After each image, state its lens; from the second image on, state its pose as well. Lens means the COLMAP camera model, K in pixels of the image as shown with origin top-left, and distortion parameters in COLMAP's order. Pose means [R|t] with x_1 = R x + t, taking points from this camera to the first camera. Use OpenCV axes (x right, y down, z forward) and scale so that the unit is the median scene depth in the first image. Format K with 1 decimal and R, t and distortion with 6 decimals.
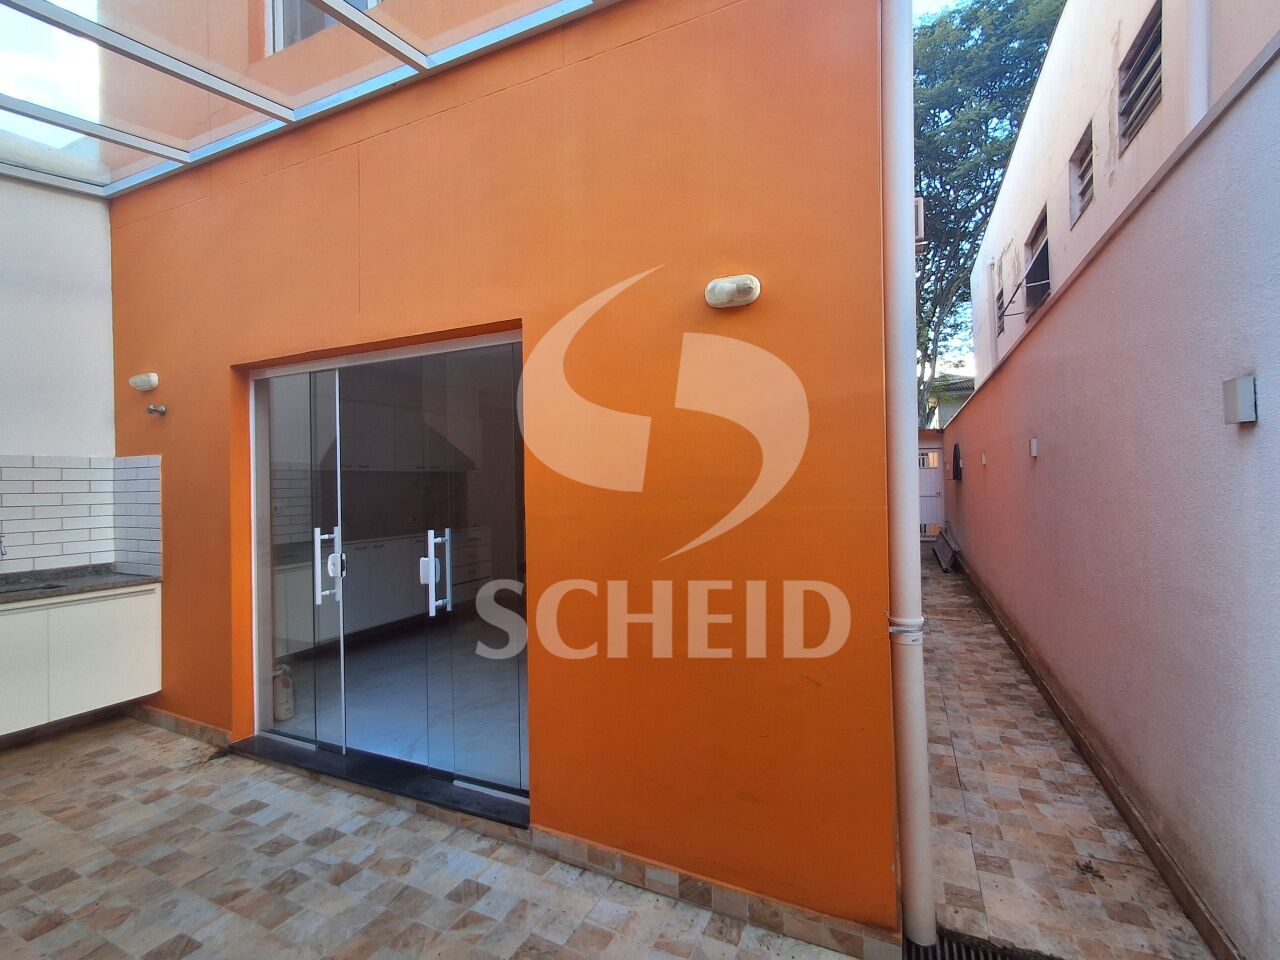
lens RADIAL K [[579.7, 0, 641.1], [0, 579.7, 482.6], [0, 0, 1]] dist [-0.004812, 0.003176]
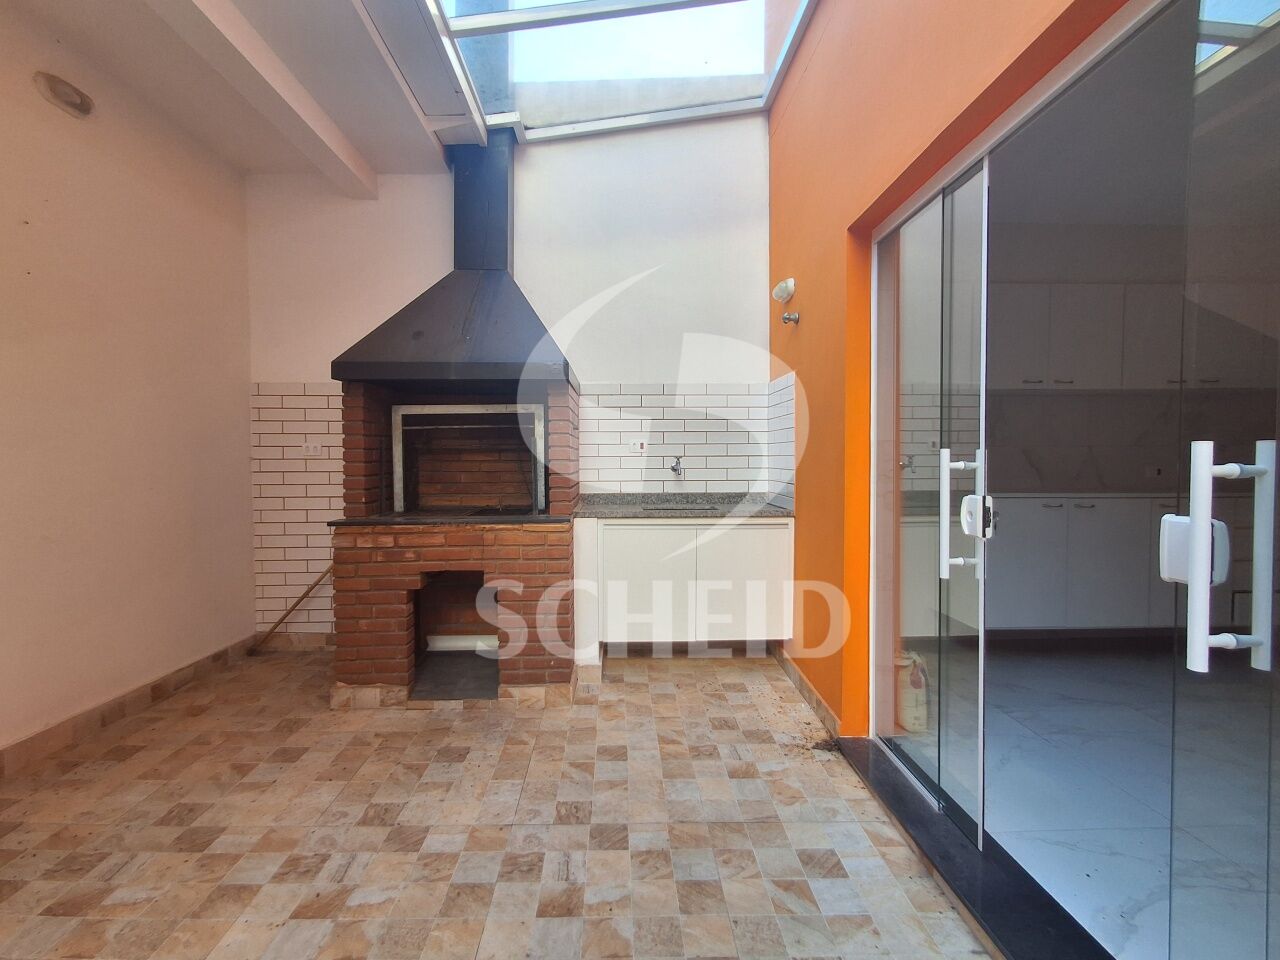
lens RADIAL K [[579.7, 0, 636.8], [0, 579.7, 474.5], [0, 0, 1]] dist [-0.004812, 0.003176]
pose [[0.441372, 0.041114, -0.896382, -0.170191], [0.001459, 0.998916, 0.046535, 0.076117], [0.897323, -0.021847, 0.440833, 0.458891]]
